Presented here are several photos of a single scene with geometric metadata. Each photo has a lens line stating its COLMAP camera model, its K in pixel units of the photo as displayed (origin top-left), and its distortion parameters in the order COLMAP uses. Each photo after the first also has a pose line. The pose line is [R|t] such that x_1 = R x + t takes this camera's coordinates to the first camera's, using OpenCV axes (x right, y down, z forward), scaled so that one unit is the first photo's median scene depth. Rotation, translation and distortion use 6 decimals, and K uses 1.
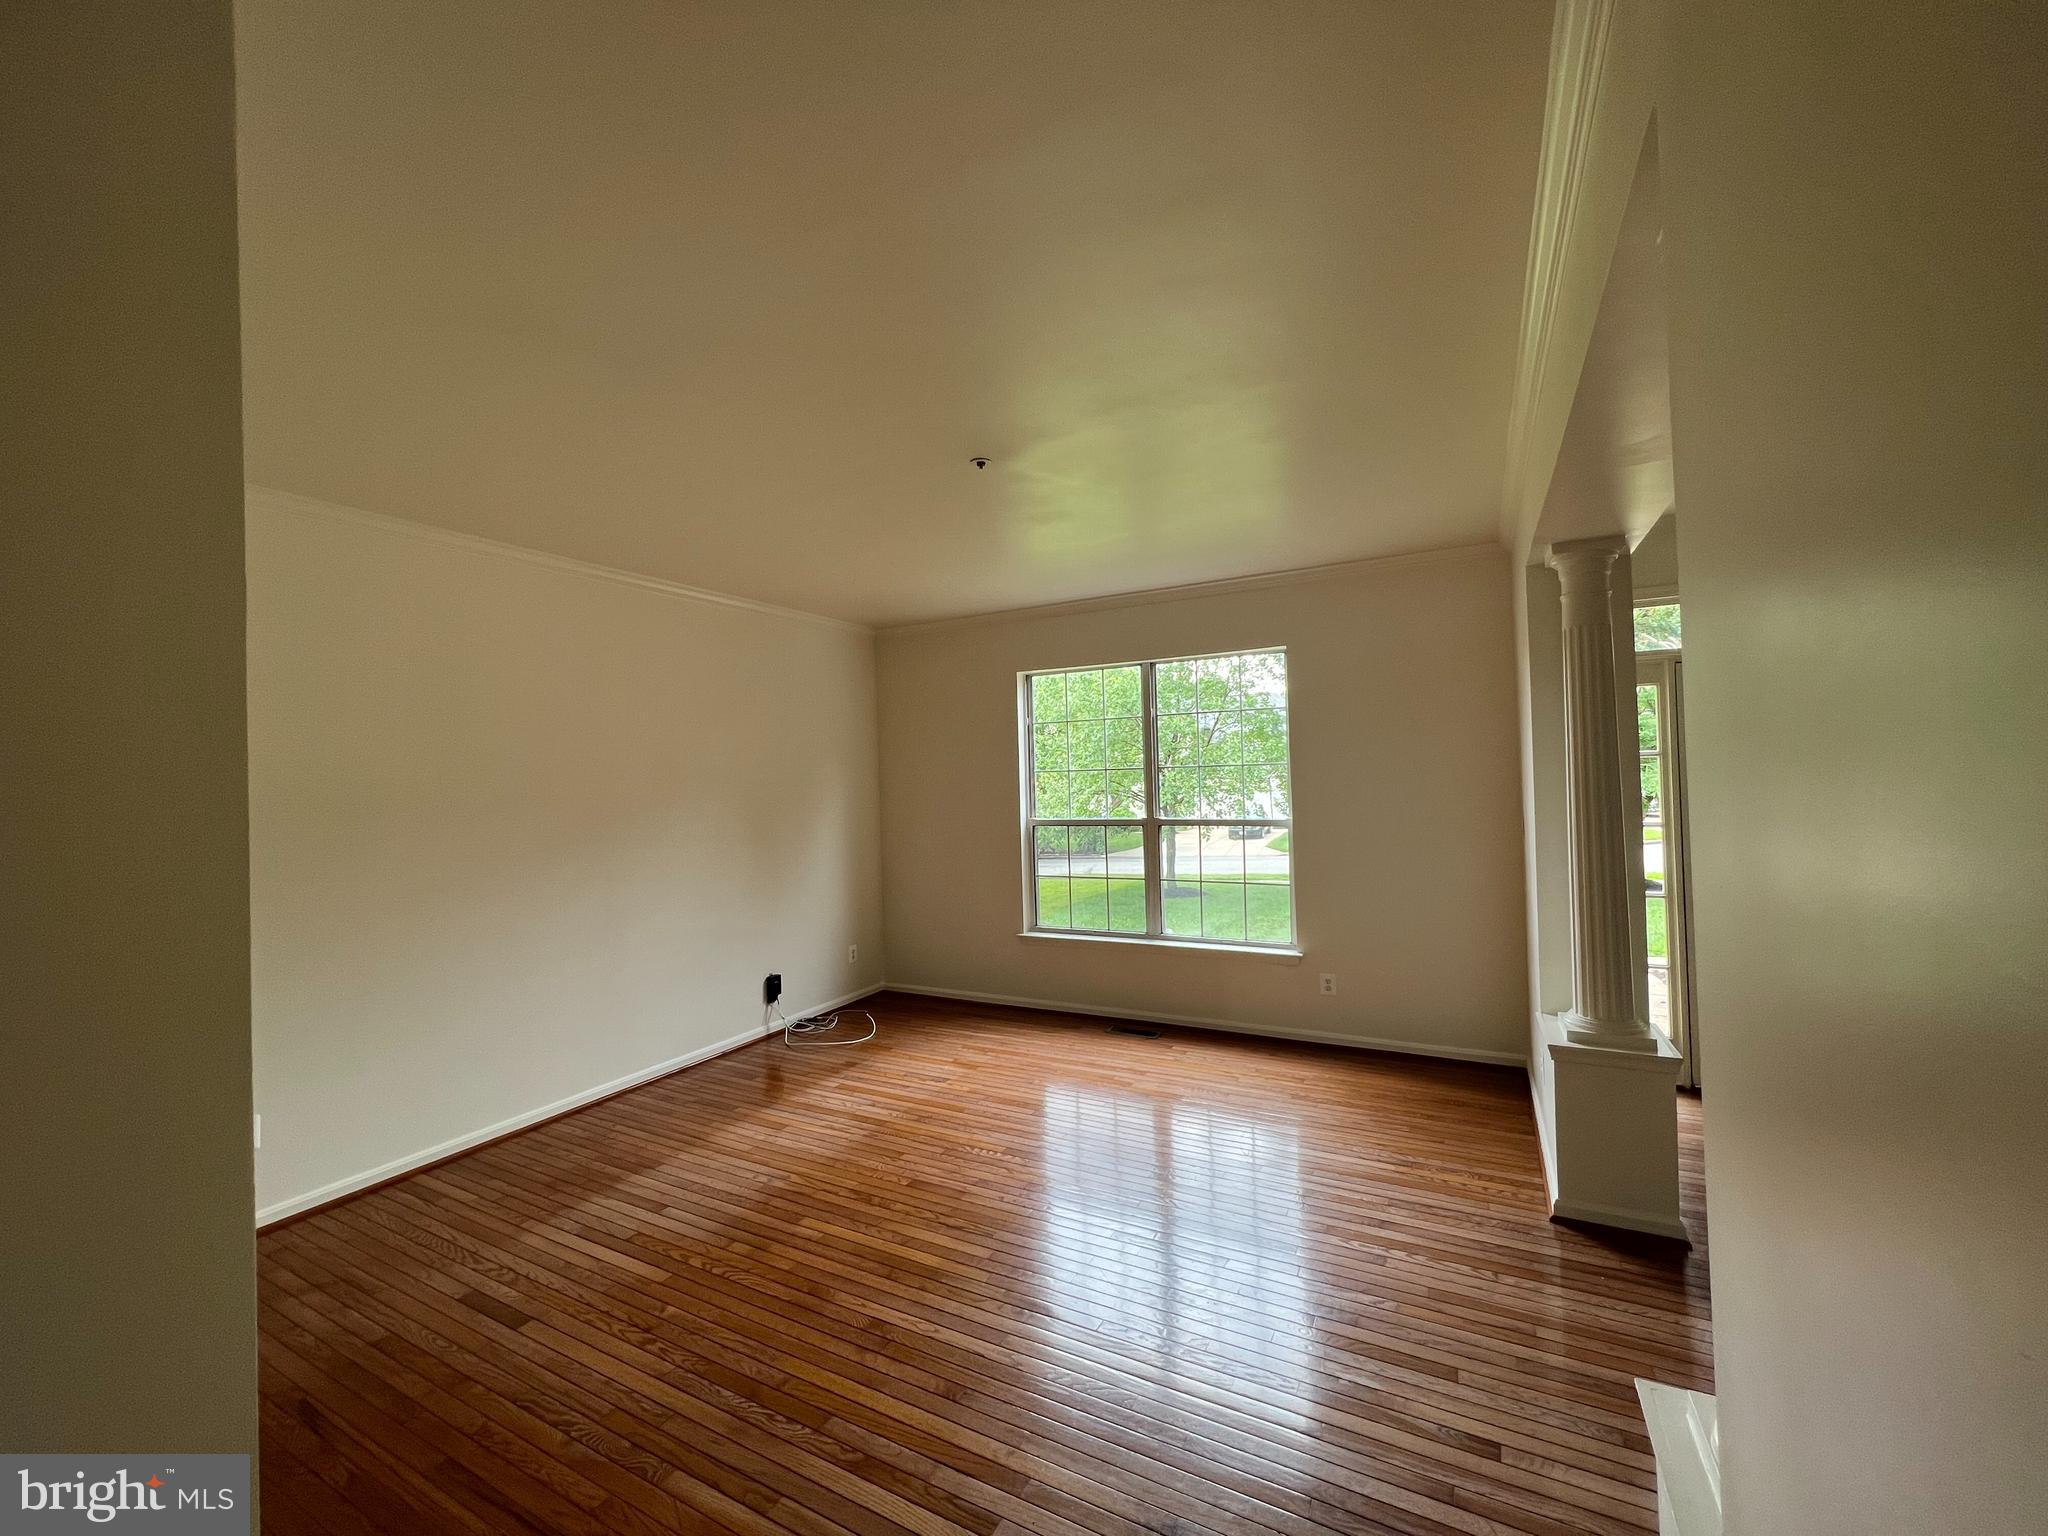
lens RADIAL K [[822.2, 0, 1020.1], [0, 822.2, 769.3], [0, 0, 1]] dist [-0.001340, 0.000026]
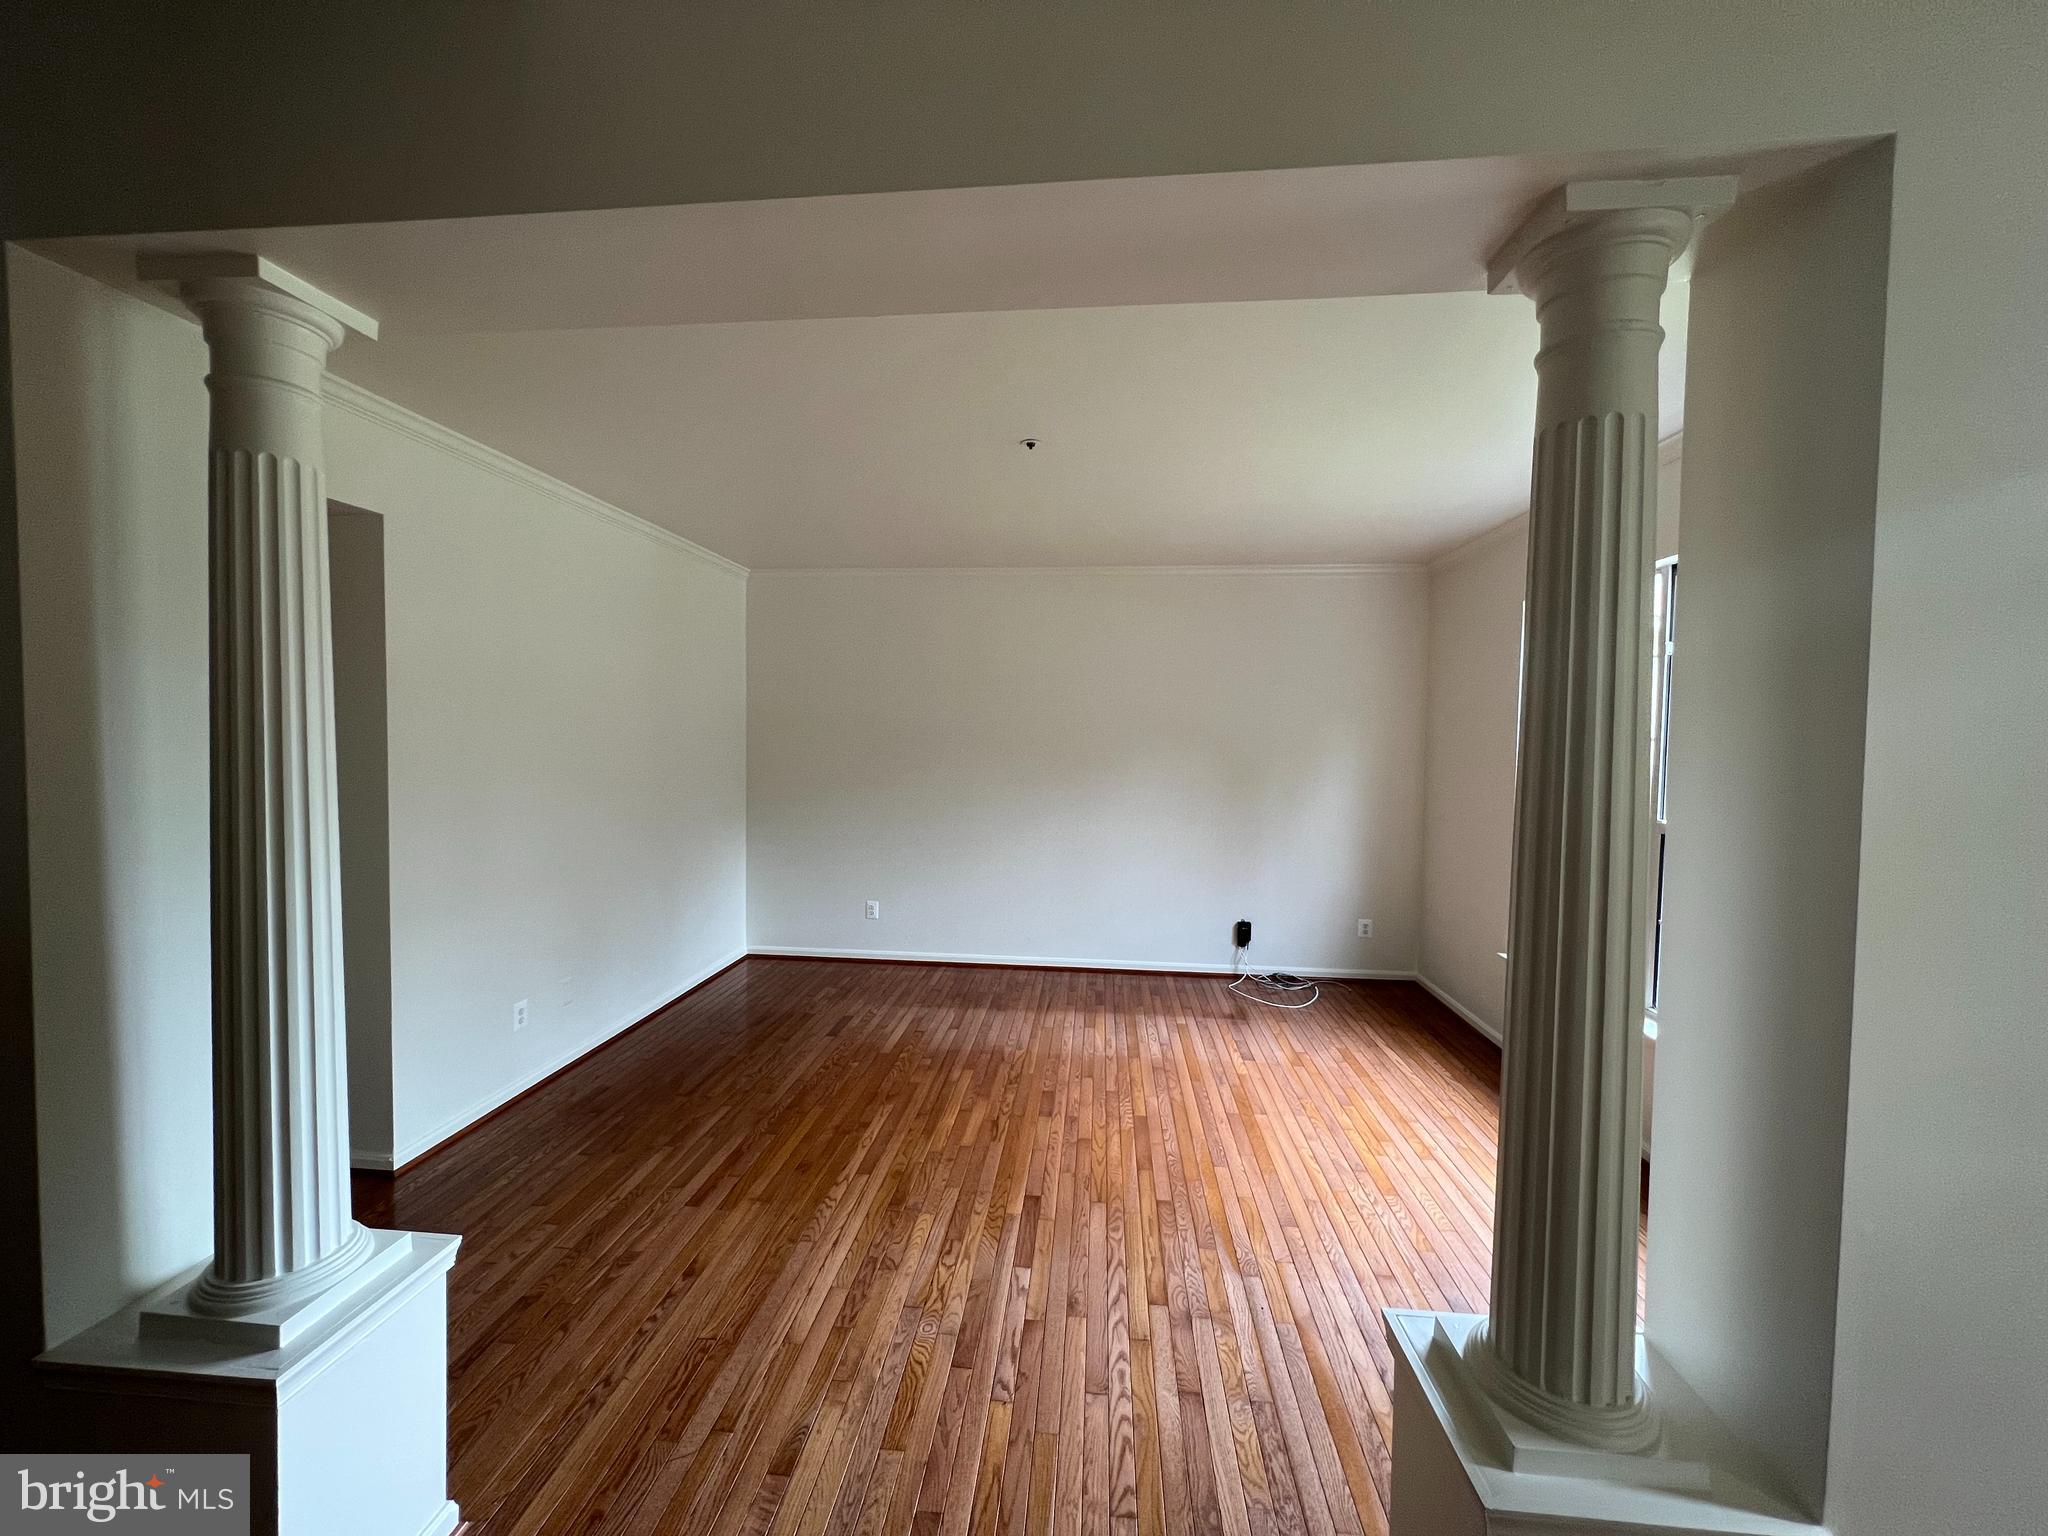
lens RADIAL K [[822.2, 0, 1020.1], [0, 822.2, 769.3], [0, 0, 1]] dist [-0.001340, 0.000026]
pose [[0.386522, 0.070957, -0.919547, 0.724804], [-0.011602, 0.997331, 0.072082, -0.023307], [0.922207, -0.017193, 0.386313, 0.436092]]
